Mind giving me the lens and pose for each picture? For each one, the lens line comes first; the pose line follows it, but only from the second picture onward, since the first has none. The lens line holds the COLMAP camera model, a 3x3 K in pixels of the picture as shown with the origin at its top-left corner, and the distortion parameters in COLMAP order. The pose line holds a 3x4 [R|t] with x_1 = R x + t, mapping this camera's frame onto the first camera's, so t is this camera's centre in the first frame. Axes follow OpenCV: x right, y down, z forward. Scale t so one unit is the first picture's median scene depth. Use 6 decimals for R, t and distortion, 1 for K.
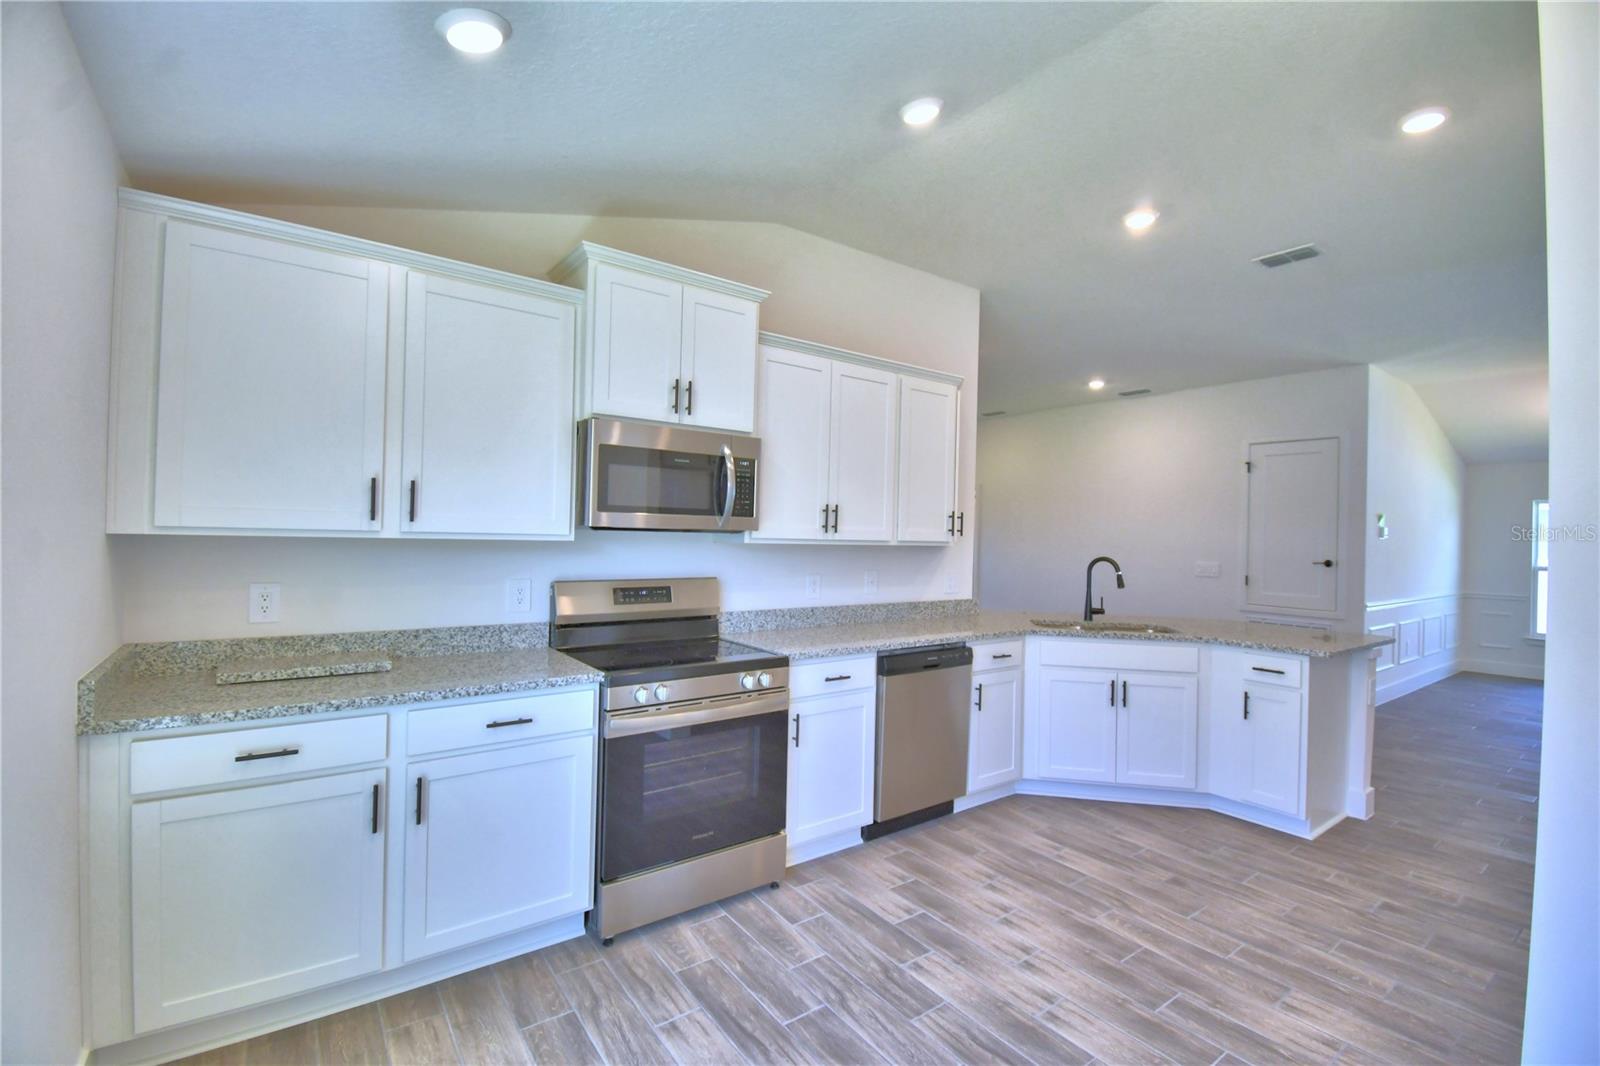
lens RADIAL K [[697.7, 0, 794.0], [0, 697.7, 533.5], [0, 0, 1]] dist [0.023853, -0.029472]
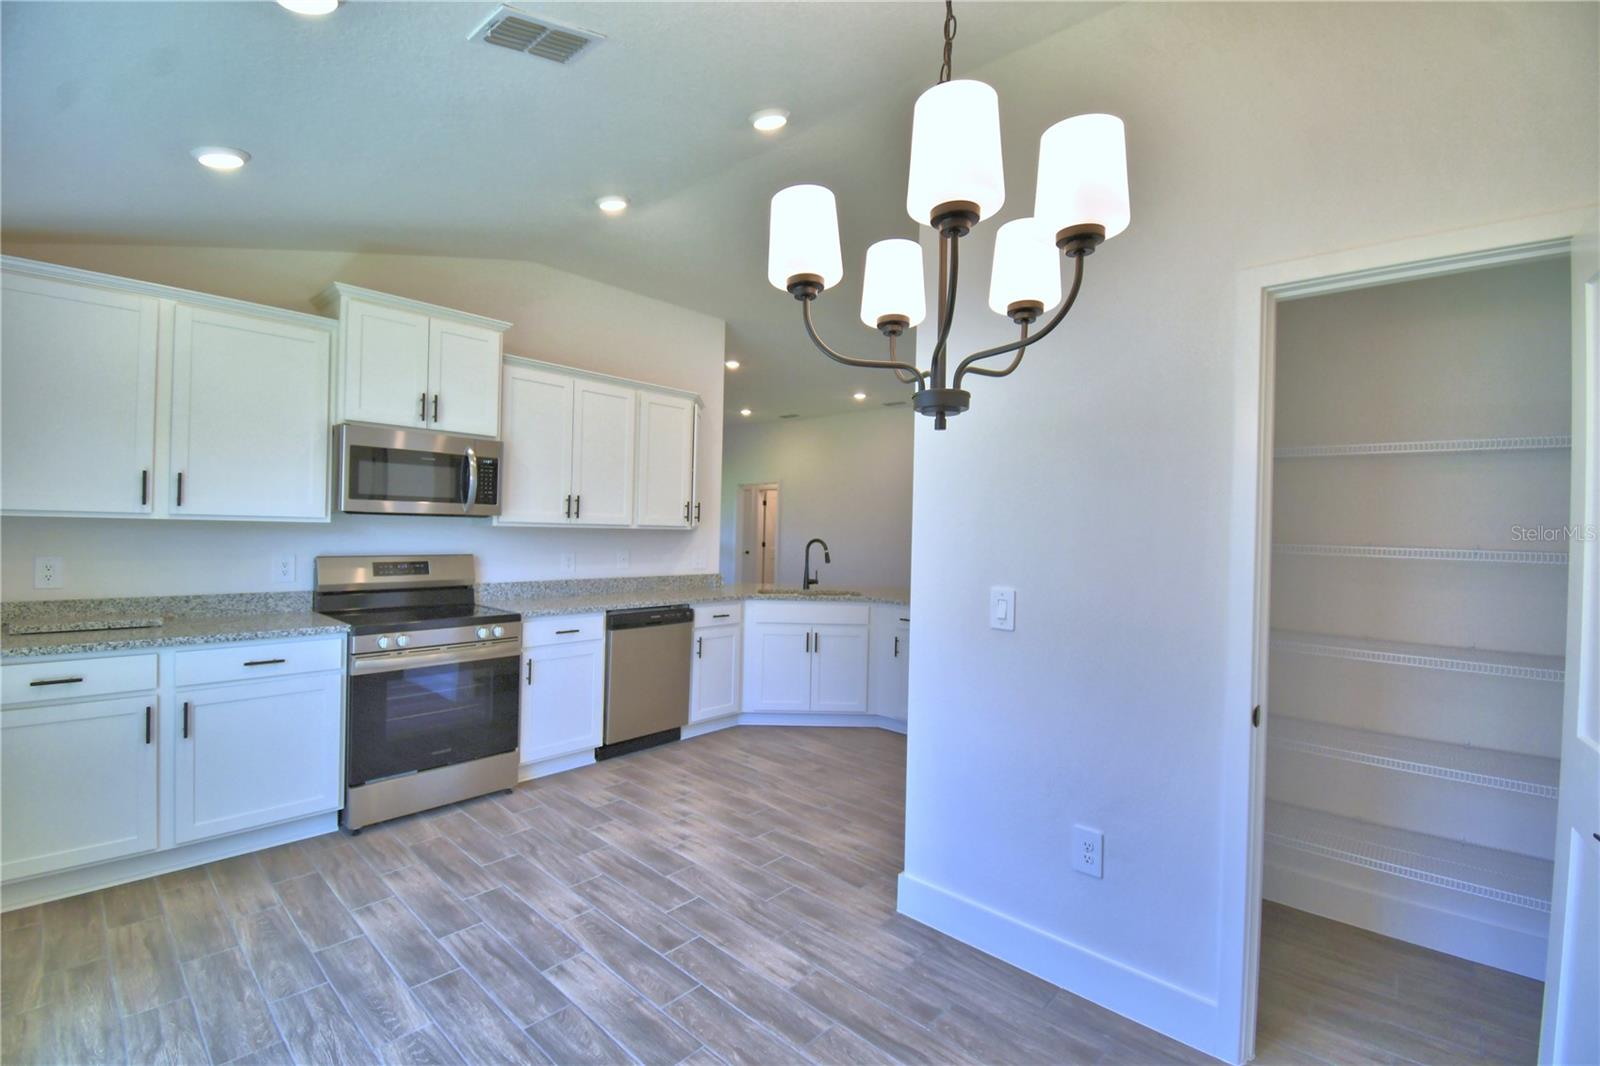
lens RADIAL K [[697.7, 0, 794.0], [0, 697.7, 533.5], [0, 0, 1]] dist [0.023853, -0.029472]
pose [[0.981161, -0.000390, 0.193191, 0.236323], [-0.002269, 0.999906, 0.013546, 0.010489], [-0.193178, -0.013729, 0.981068, -0.353068]]
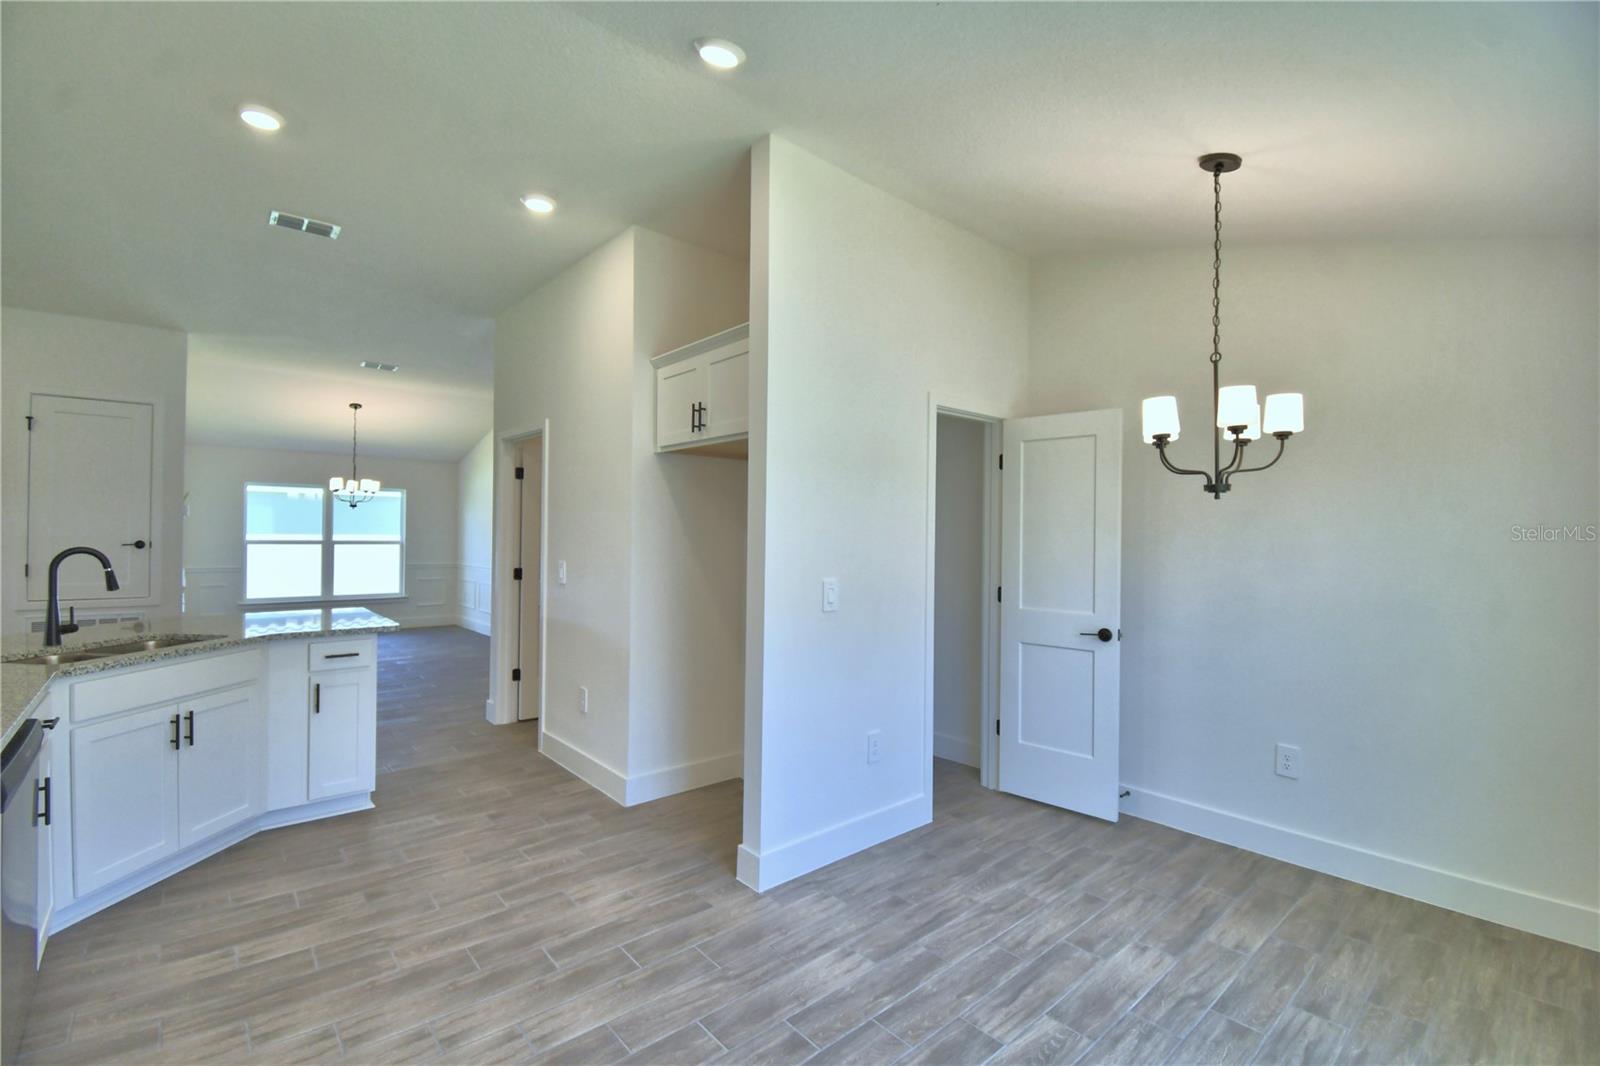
lens RADIAL K [[697.7, 0, 794.0], [0, 697.7, 533.5], [0, 0, 1]] dist [0.023853, -0.029472]
pose [[-0.082489, -0.023512, 0.996315, -0.421641], [-0.014766, 0.999641, 0.022368, -0.007138], [-0.996483, -0.012867, -0.082806, 0.554705]]
